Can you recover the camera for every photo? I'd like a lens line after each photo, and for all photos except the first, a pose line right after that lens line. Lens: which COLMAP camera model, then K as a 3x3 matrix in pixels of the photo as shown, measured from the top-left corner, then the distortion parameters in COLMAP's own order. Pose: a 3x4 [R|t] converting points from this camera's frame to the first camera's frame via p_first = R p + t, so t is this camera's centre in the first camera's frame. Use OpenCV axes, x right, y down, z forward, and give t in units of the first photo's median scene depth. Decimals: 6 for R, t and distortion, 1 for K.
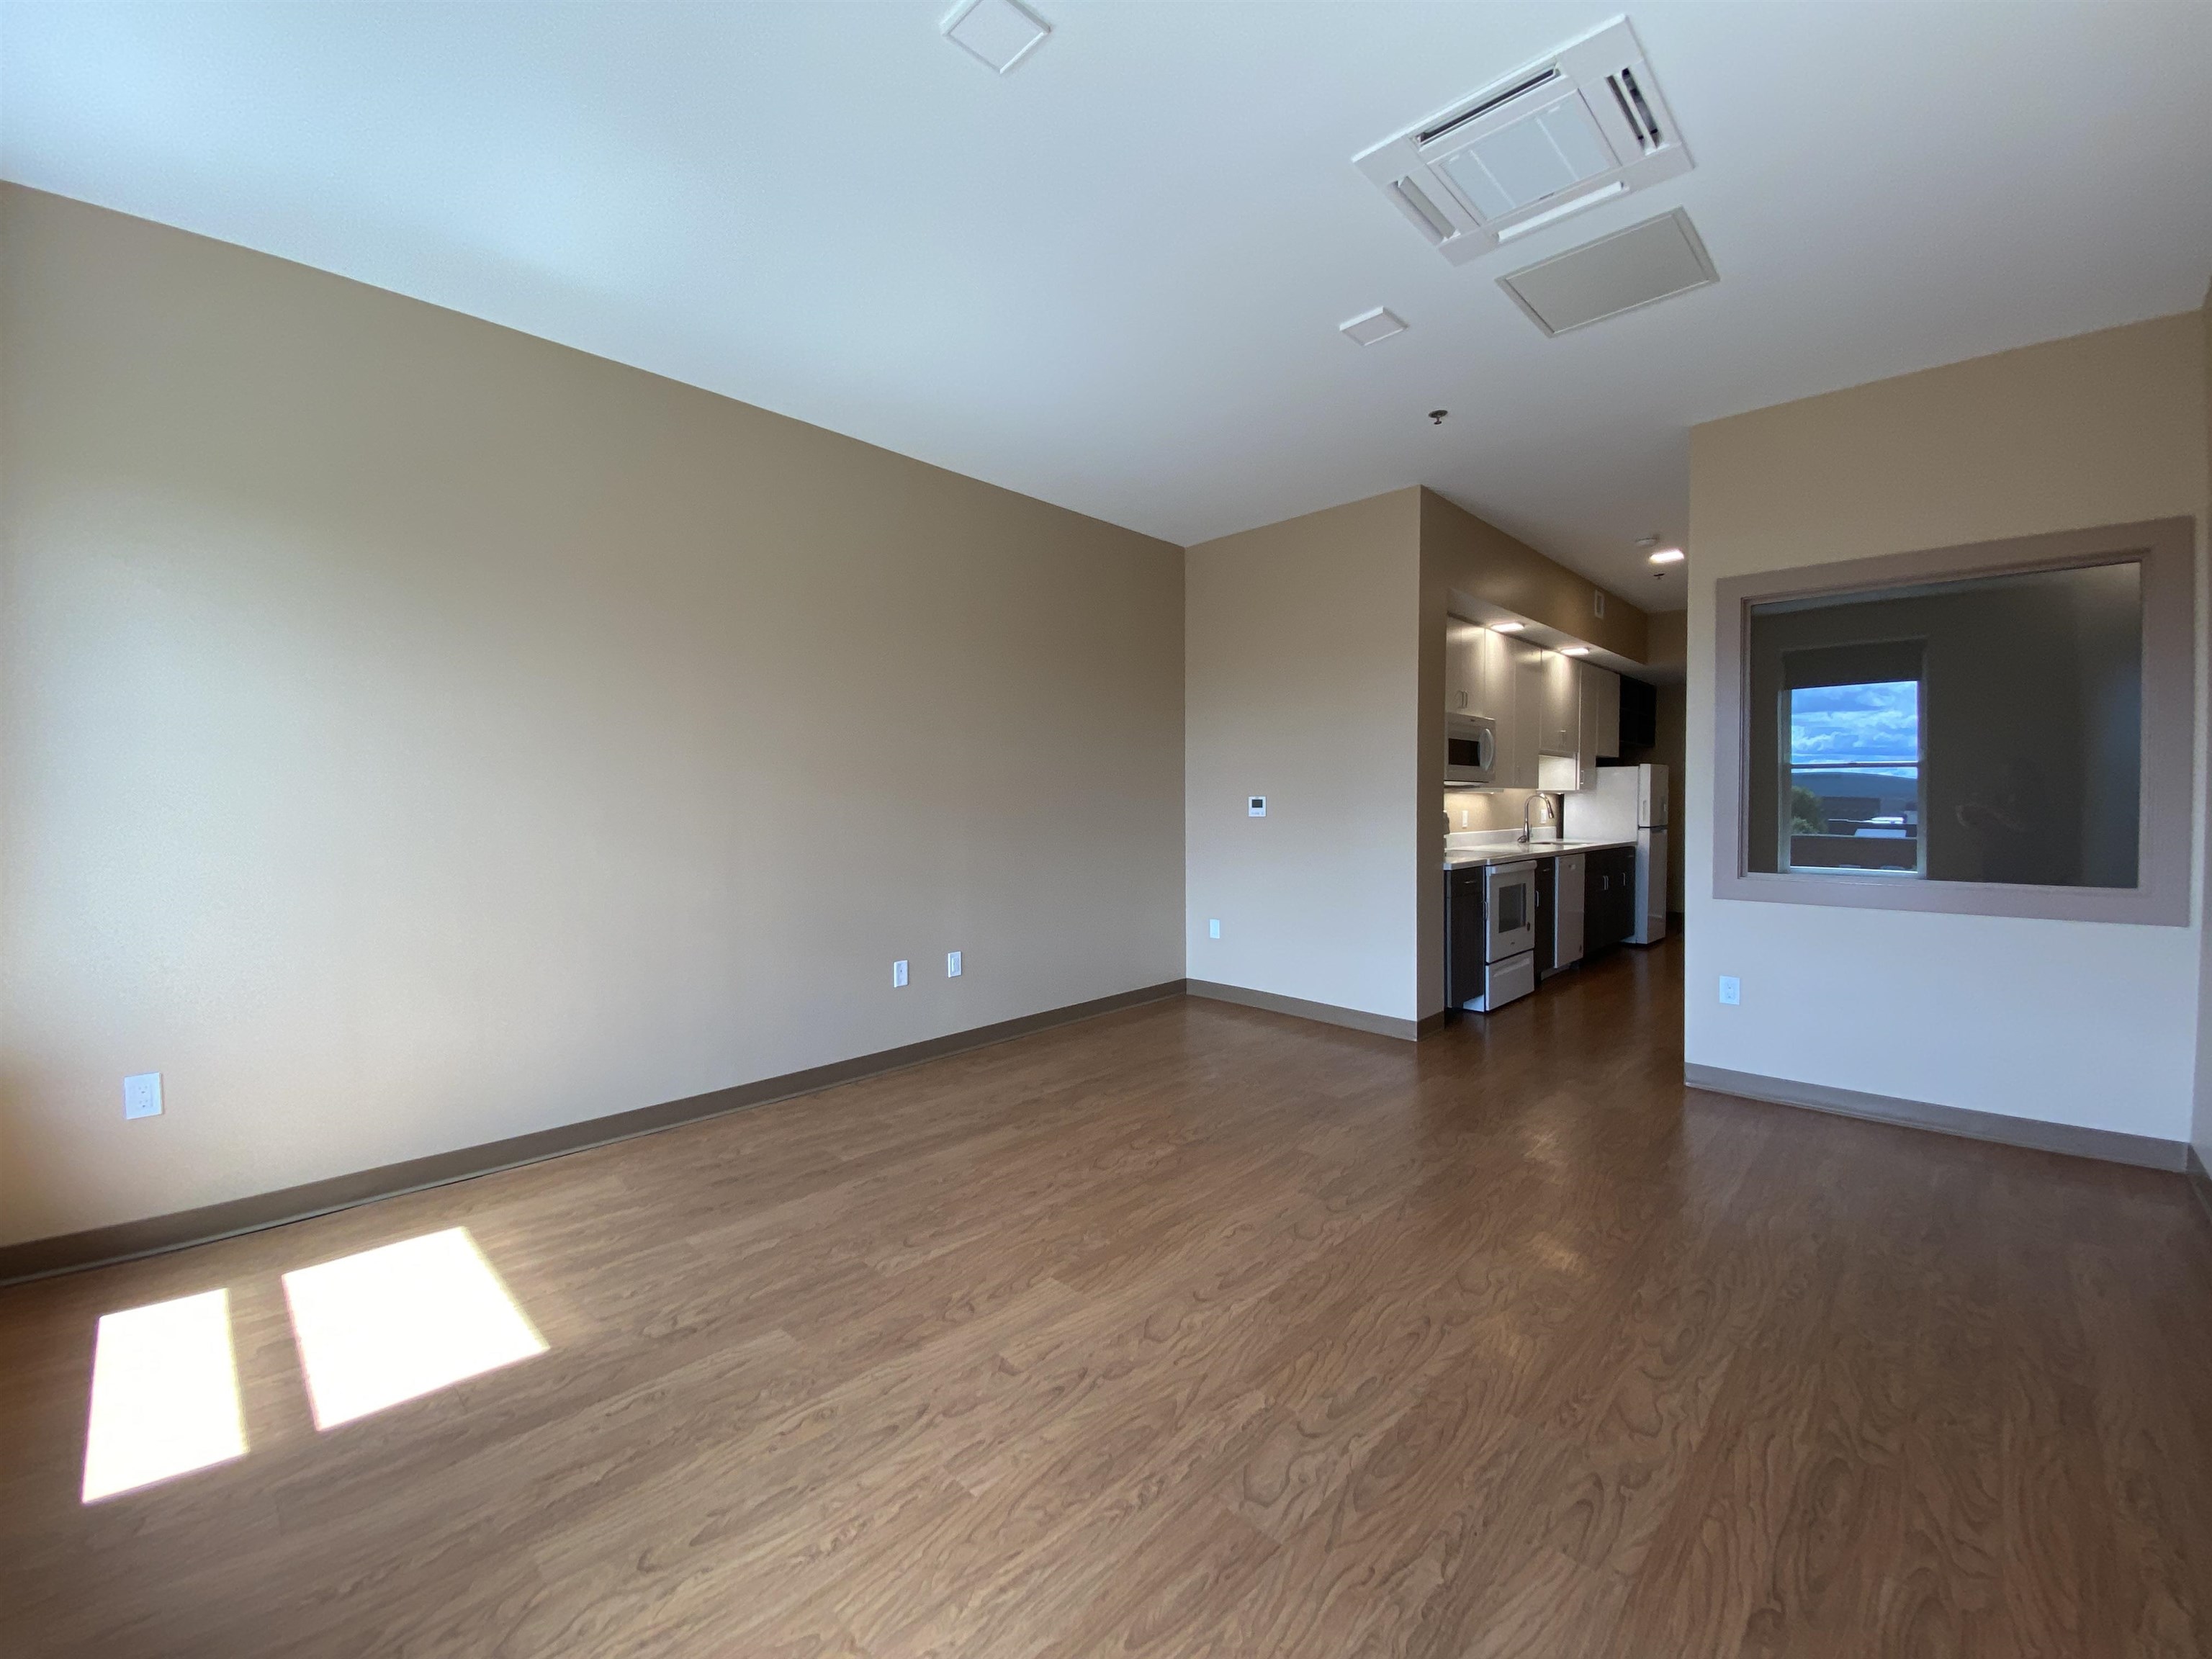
lens RADIAL K [[898.8, 0, 1096.0], [0, 898.8, 816.3], [0, 0, 1]] dist [0.012653, -0.012195]
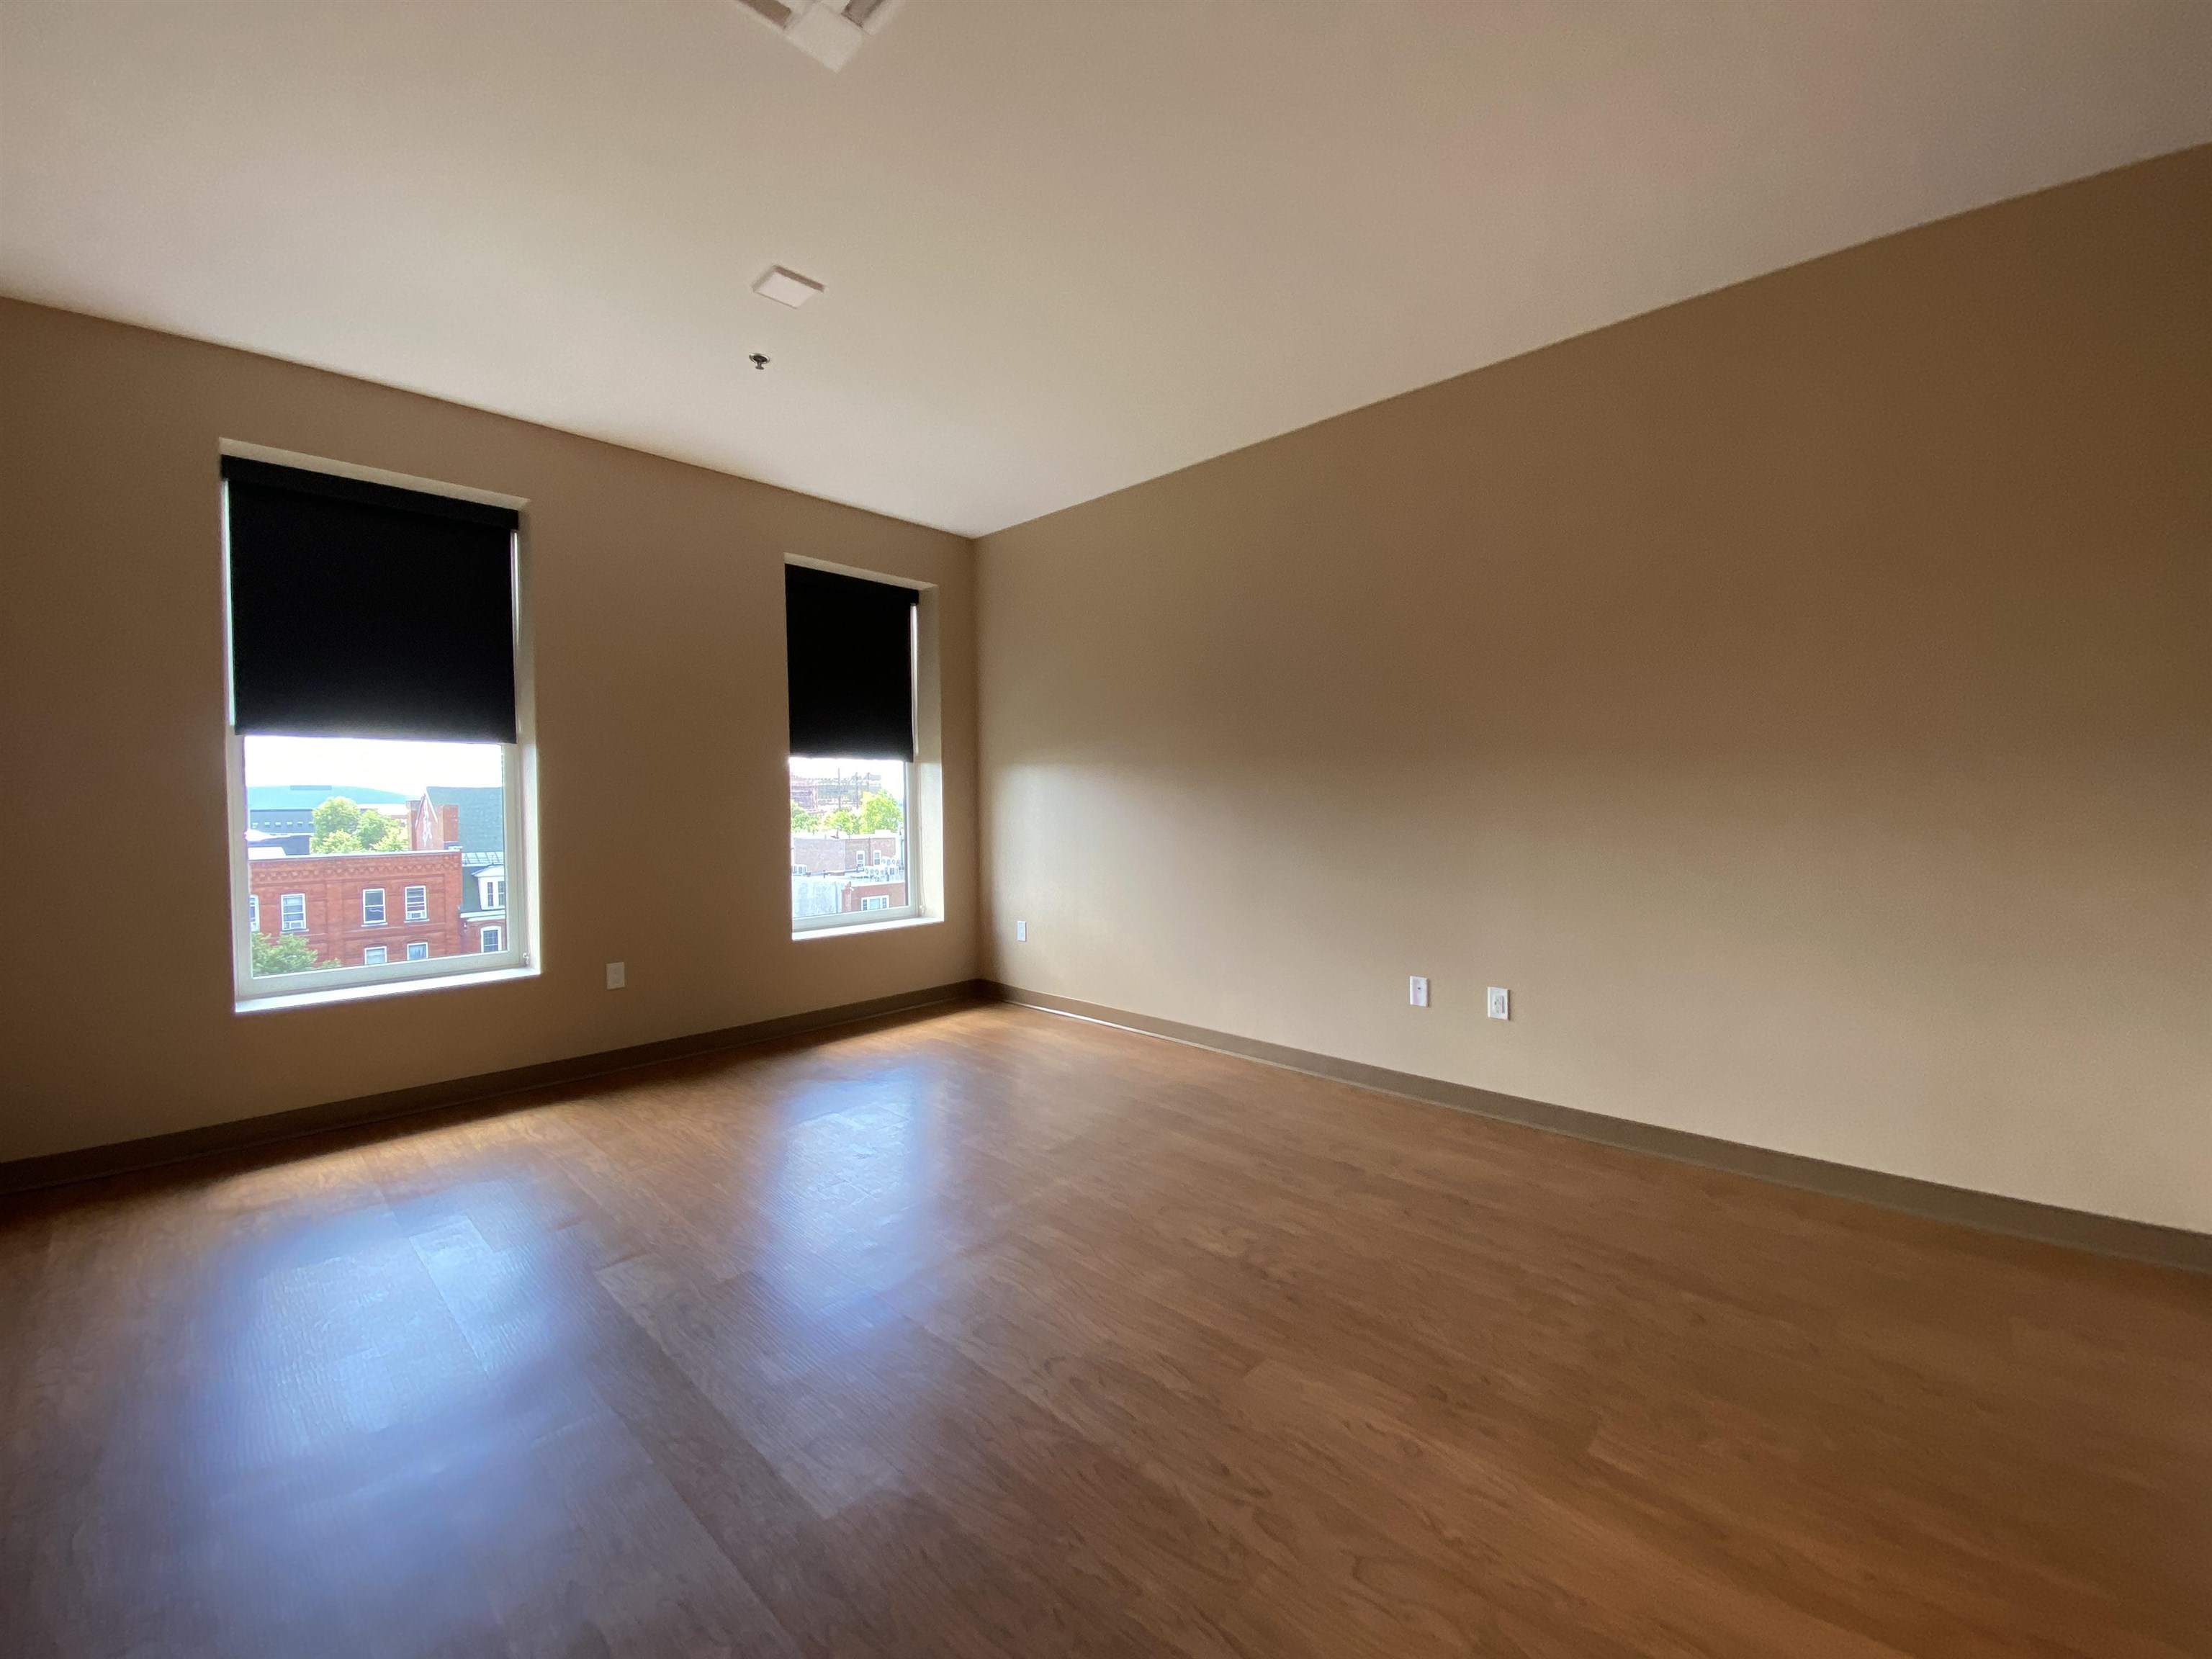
lens RADIAL K [[898.8, 0, 1087.9], [0, 898.8, 811.6], [0, 0, 1]] dist [0.012653, -0.012195]
pose [[0.001578, 0.020877, -0.999781, 1.193855], [-0.011532, 0.999716, 0.020857, -0.022431], [0.999932, 0.011496, 0.001818, 1.256378]]
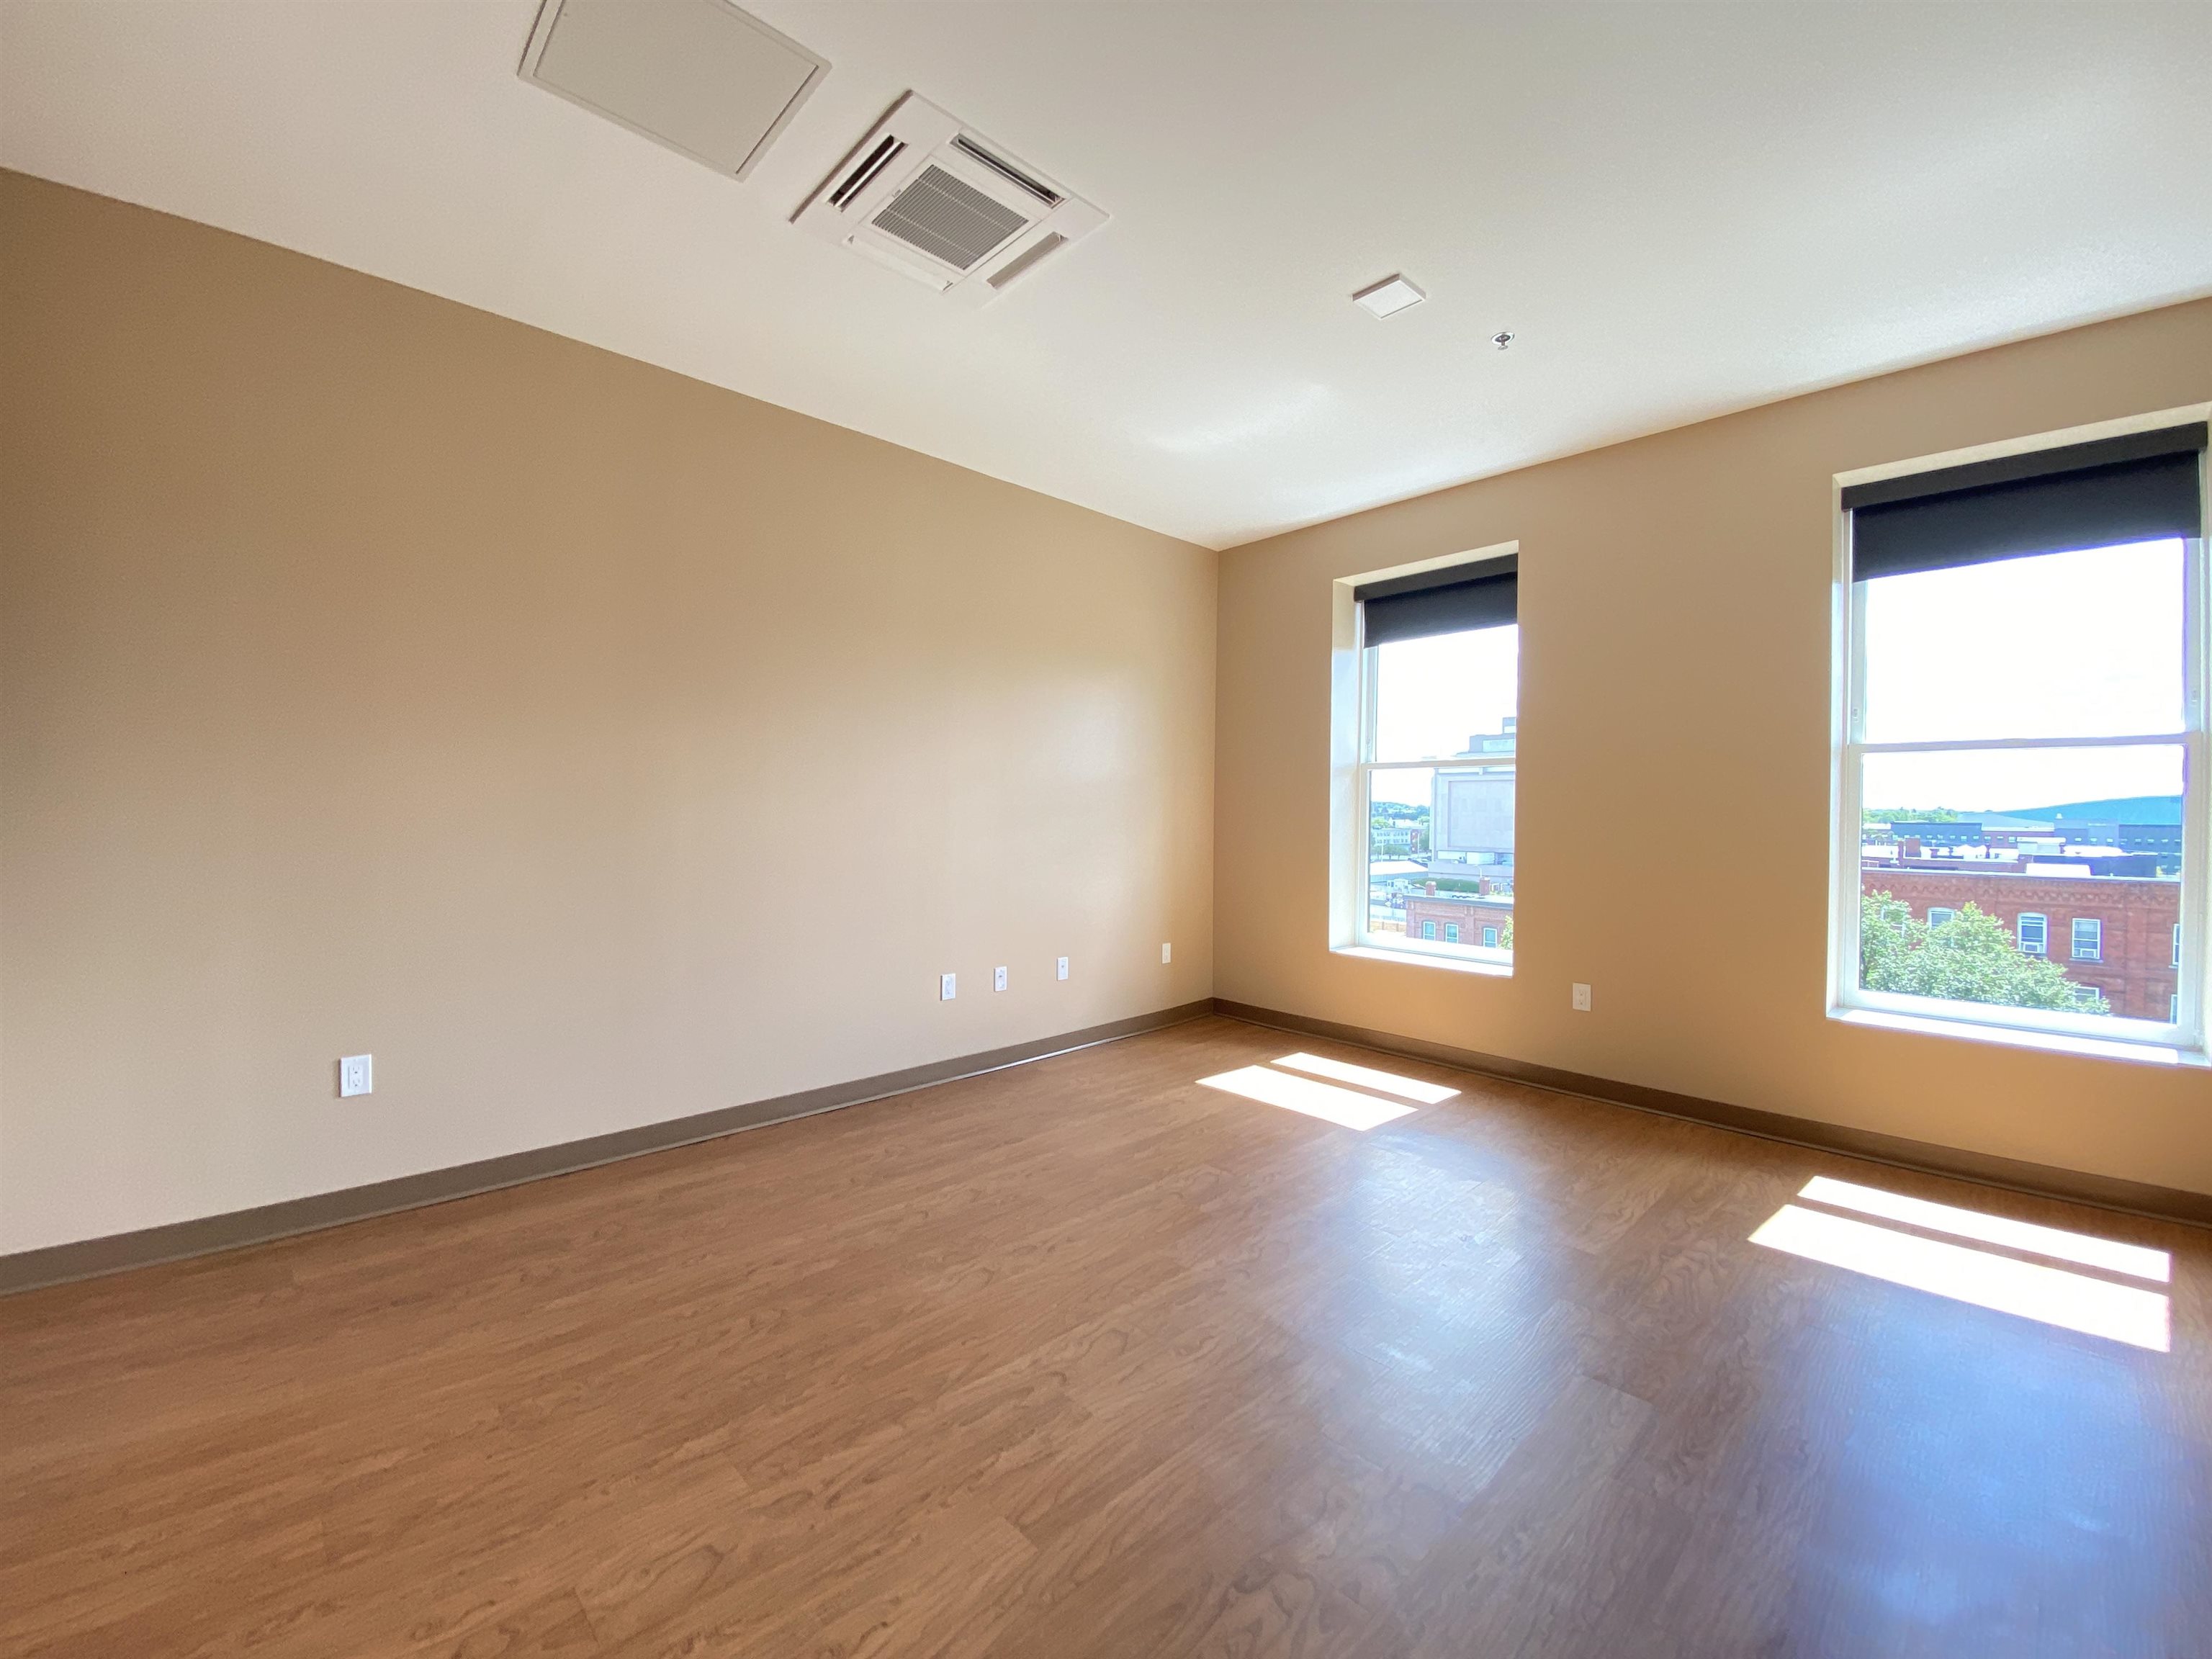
lens RADIAL K [[898.8, 0, 1102.1], [0, 898.8, 811.8], [0, 0, 1]] dist [0.012653, -0.012195]
pose [[-0.999224, -0.006046, 0.038909, 0.249356], [-0.005066, 0.999669, 0.025228, -0.045742], [-0.039049, 0.025011, -0.998924, 2.104807]]
